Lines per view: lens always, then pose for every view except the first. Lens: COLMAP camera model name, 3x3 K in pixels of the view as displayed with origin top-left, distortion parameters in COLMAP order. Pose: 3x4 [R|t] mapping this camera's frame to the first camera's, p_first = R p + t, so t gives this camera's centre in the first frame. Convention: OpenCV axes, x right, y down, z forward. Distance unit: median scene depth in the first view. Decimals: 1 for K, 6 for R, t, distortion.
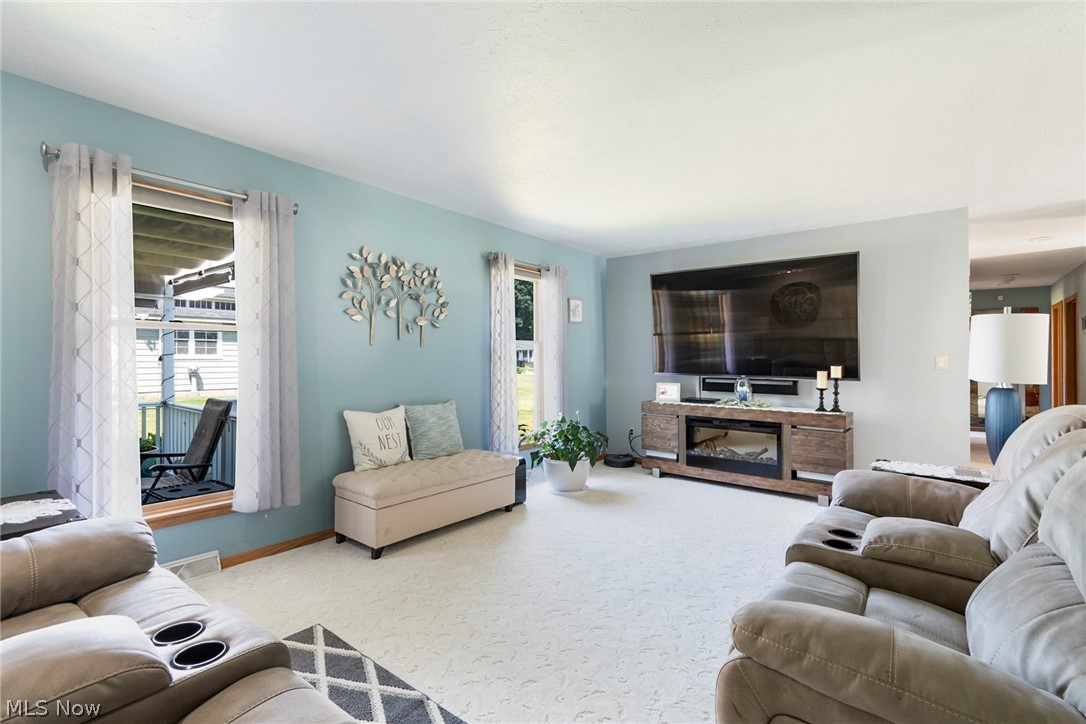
lens RADIAL K [[490.4, 0, 546.0], [0, 490.4, 362.3], [0, 0, 1]] dist [-0.000515, -0.000231]
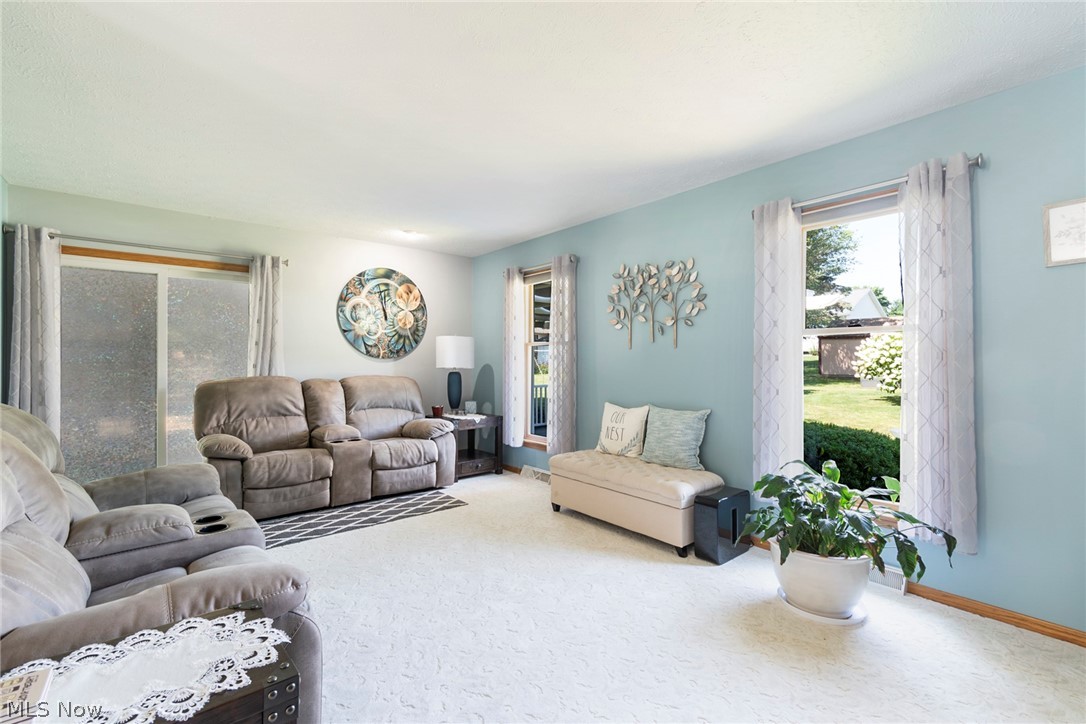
lens RADIAL K [[490.4, 0, 546.0], [0, 490.4, 362.3], [0, 0, 1]] dist [-0.000515, -0.000231]
pose [[-0.219598, 0.000270, -0.975590, 0.809574], [-0.003113, 0.999995, 0.000977, -0.003815], [0.975585, 0.003252, -0.219596, 1.076309]]
